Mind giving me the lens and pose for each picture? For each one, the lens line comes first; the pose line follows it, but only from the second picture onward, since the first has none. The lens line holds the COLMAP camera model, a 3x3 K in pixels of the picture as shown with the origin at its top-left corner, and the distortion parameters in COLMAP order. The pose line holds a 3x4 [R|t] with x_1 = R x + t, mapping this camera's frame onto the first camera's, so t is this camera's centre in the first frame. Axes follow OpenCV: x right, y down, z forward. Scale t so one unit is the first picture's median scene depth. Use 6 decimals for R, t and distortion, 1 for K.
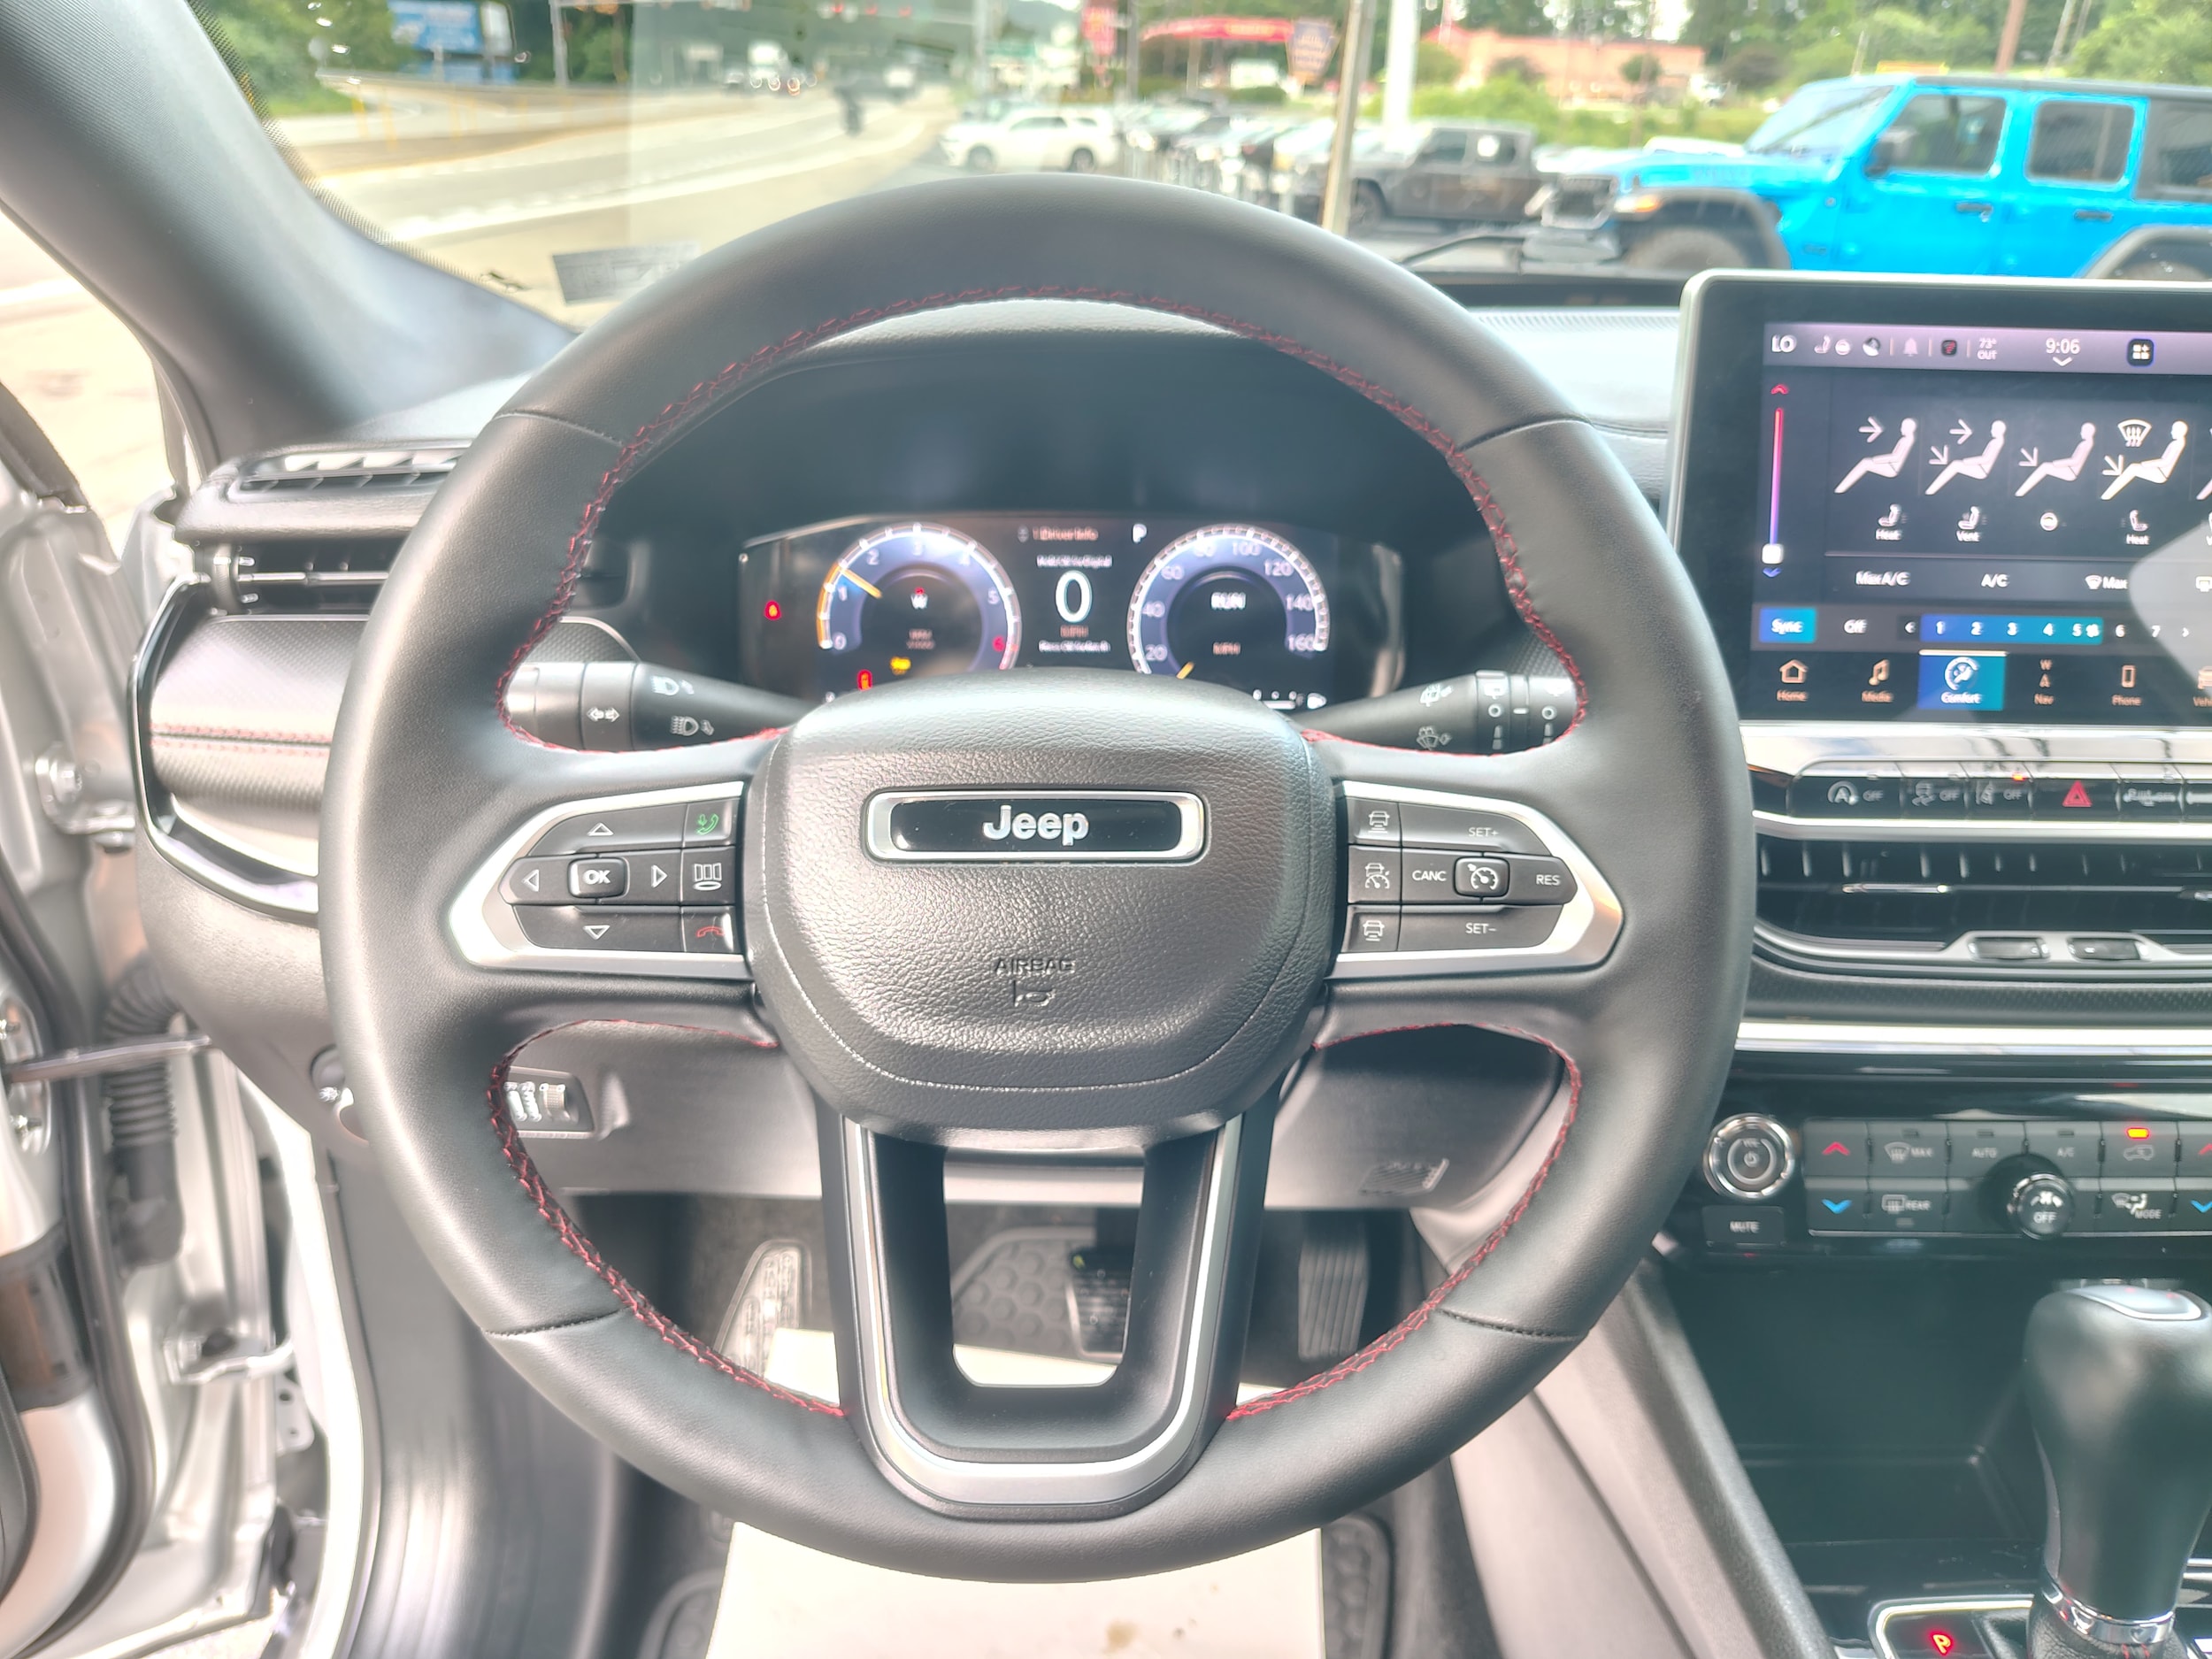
lens RADIAL K [[1590.3, 0, 1109.3], [0, 1590.3, 849.5], [0, 0, 1]] dist [-0.003385, -0.018614]
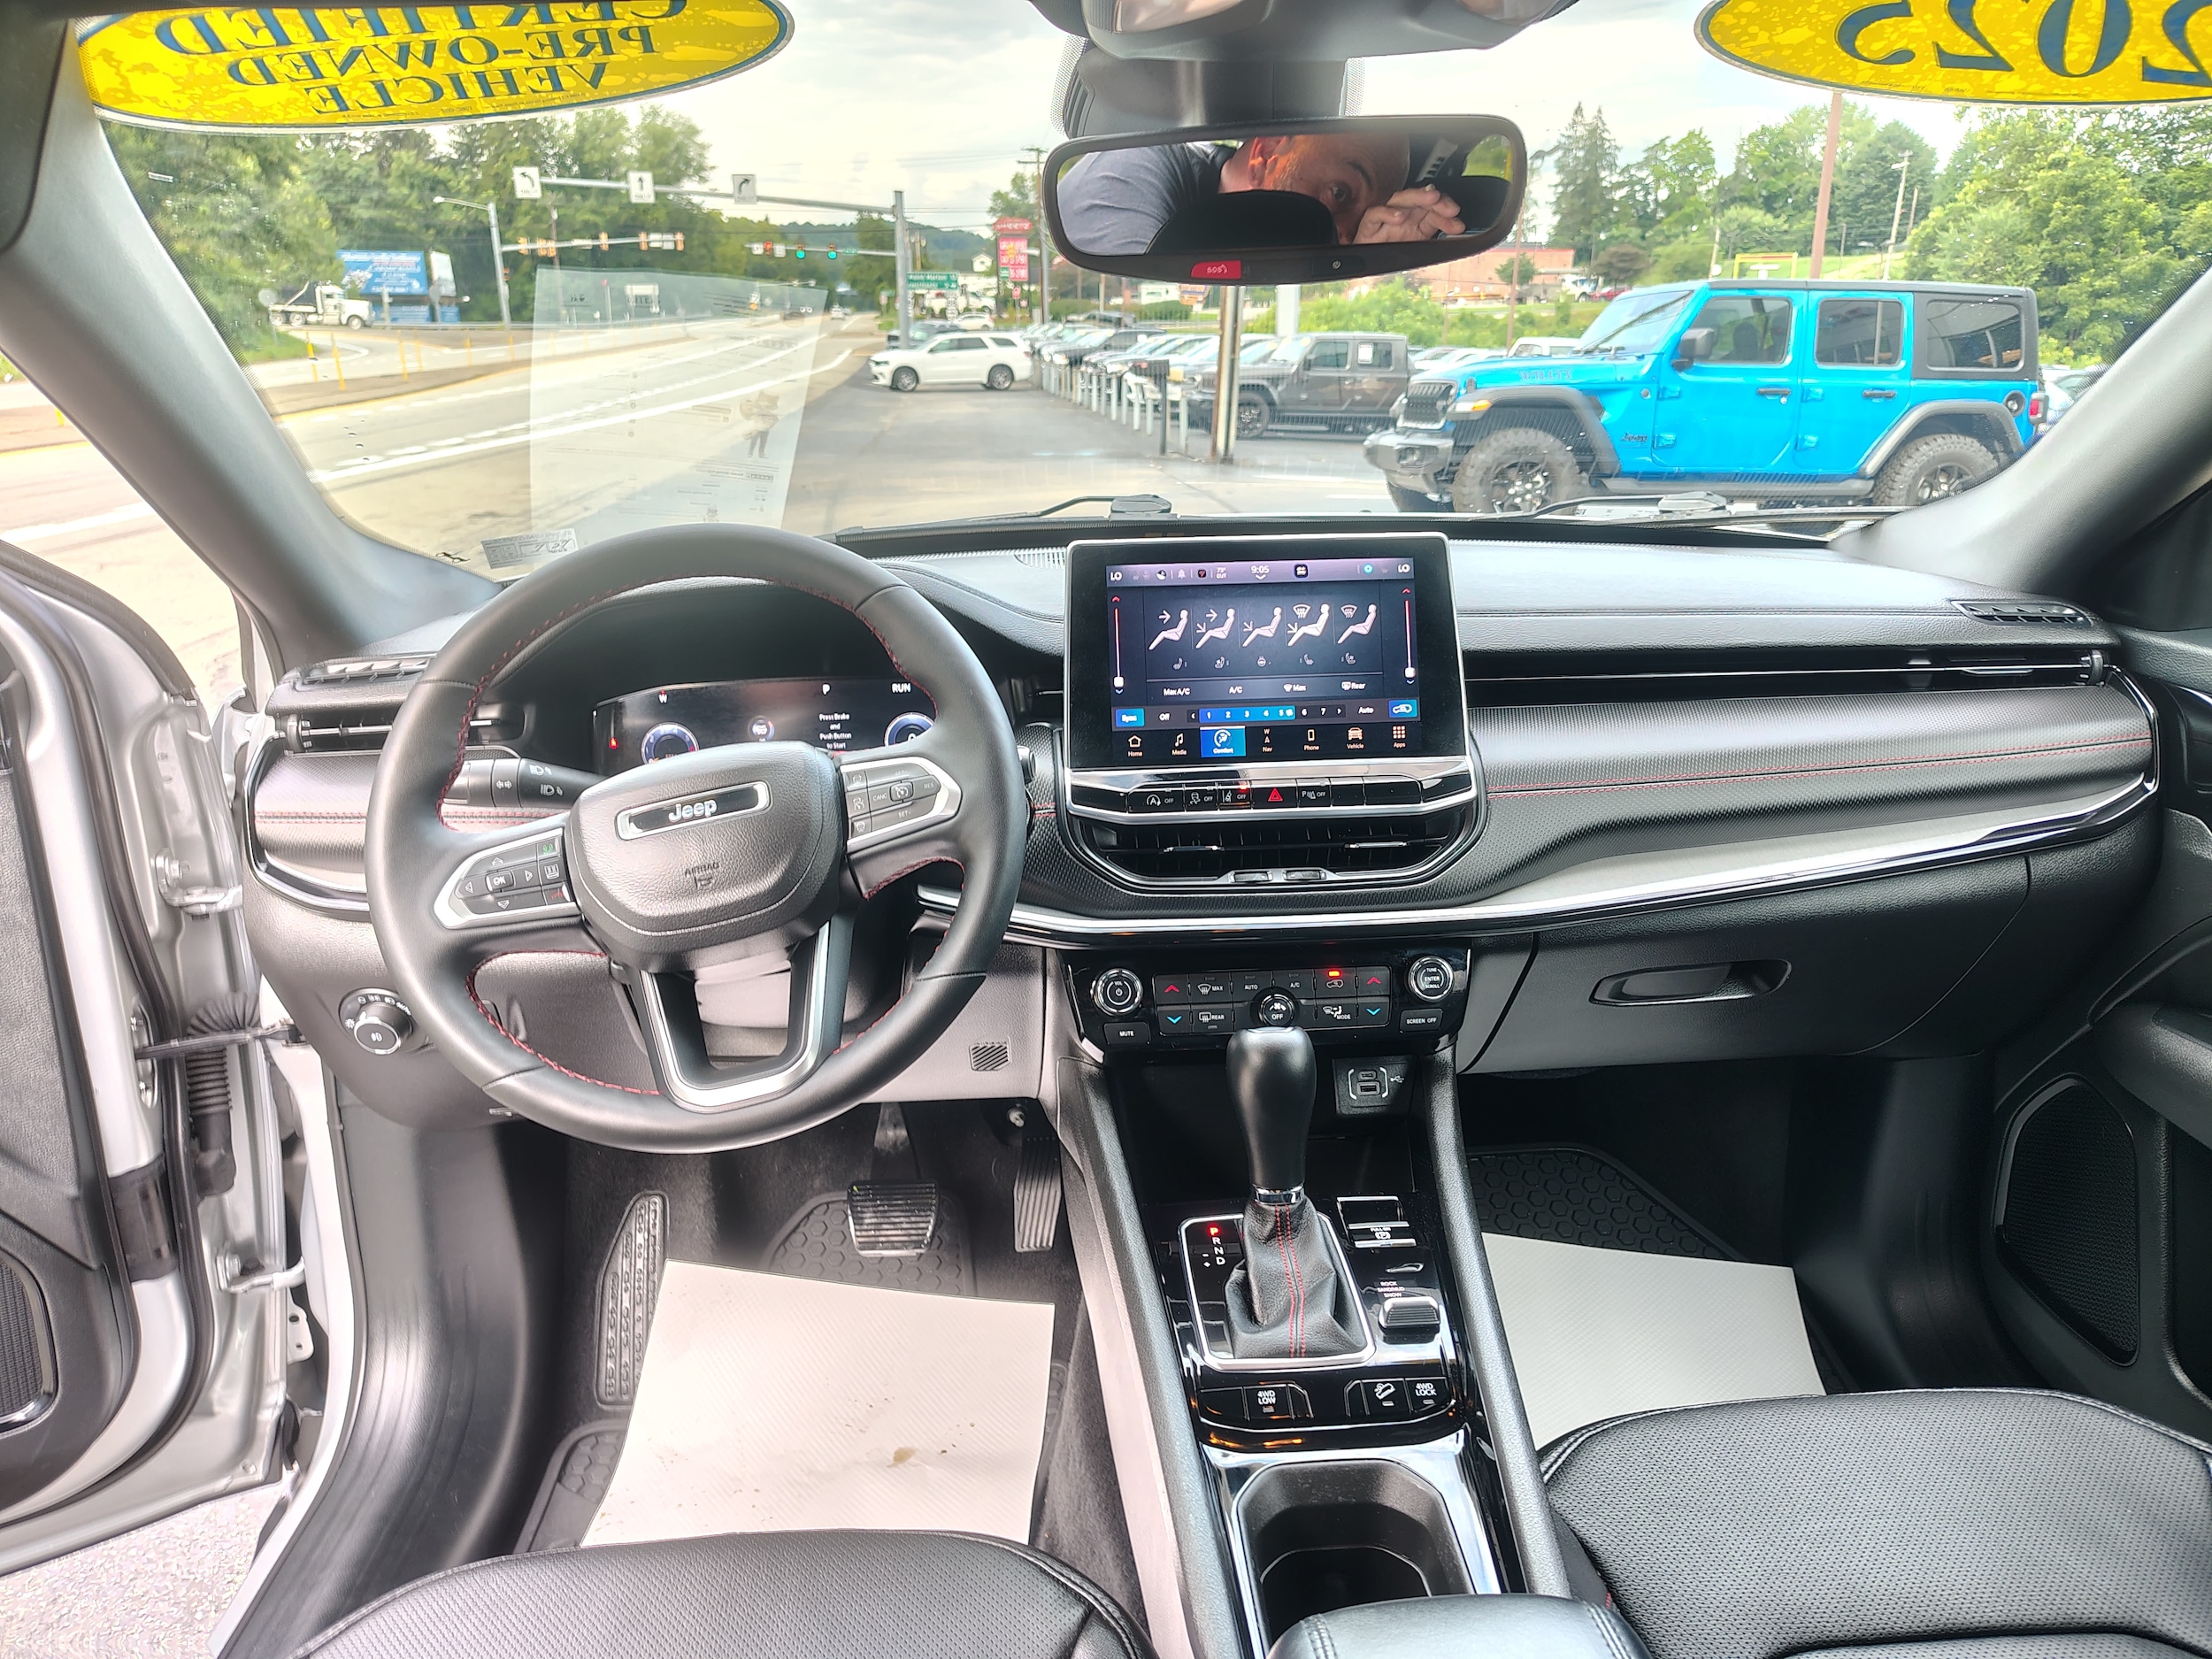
lens RADIAL K [[1547.5, 0, 1106.0], [0, 1547.5, 829.5], [0, 0, 1]] dist [0.034031, -0.046383]
pose [[0.998168, -0.048103, 0.036709, 0.230133], [0.052248, 0.991169, -0.121879, 0.157928], [-0.030522, 0.123574, 0.991866, -0.604664]]
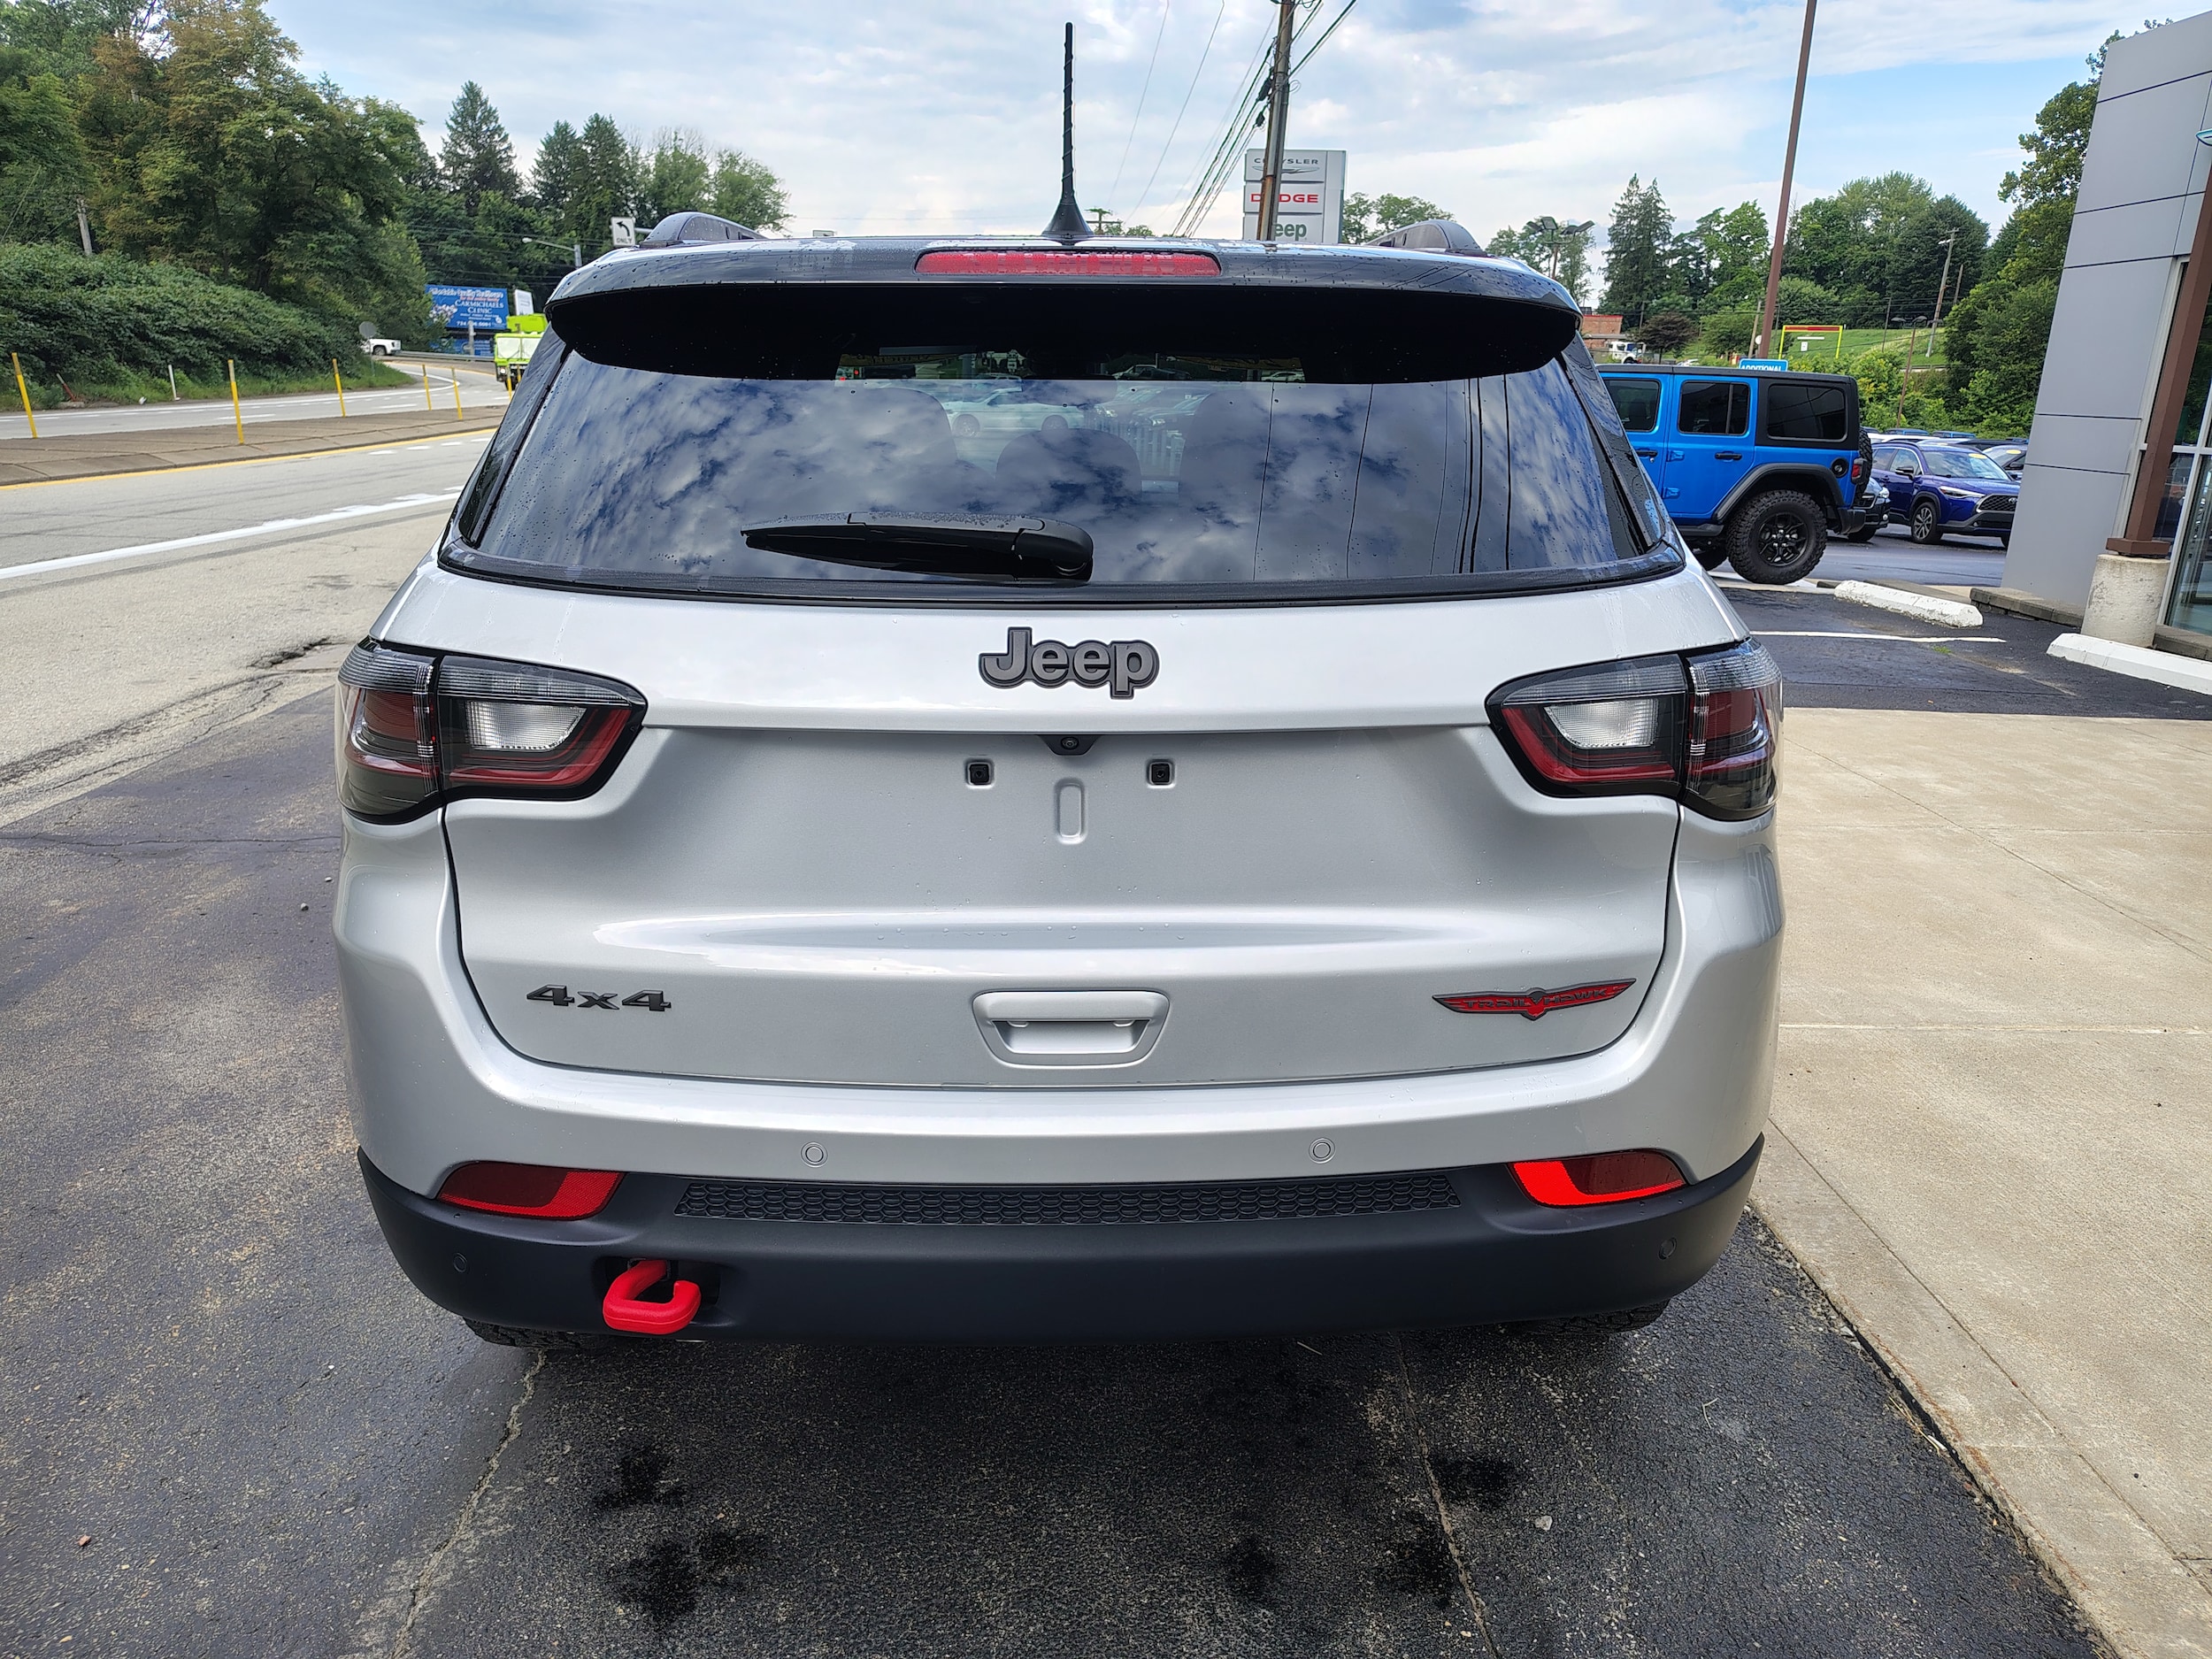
lens RADIAL K [[1526.6, 0, 1110.5], [0, 1526.6, 839.2], [0, 0, 1]] dist [0.018683, -0.012182]
pose [[0.999821, -0.012603, 0.014090, 0.573748], [0.014483, 0.989695, -0.142459, 1.766125], [-0.012150, 0.142638, 0.989700, -4.285373]]
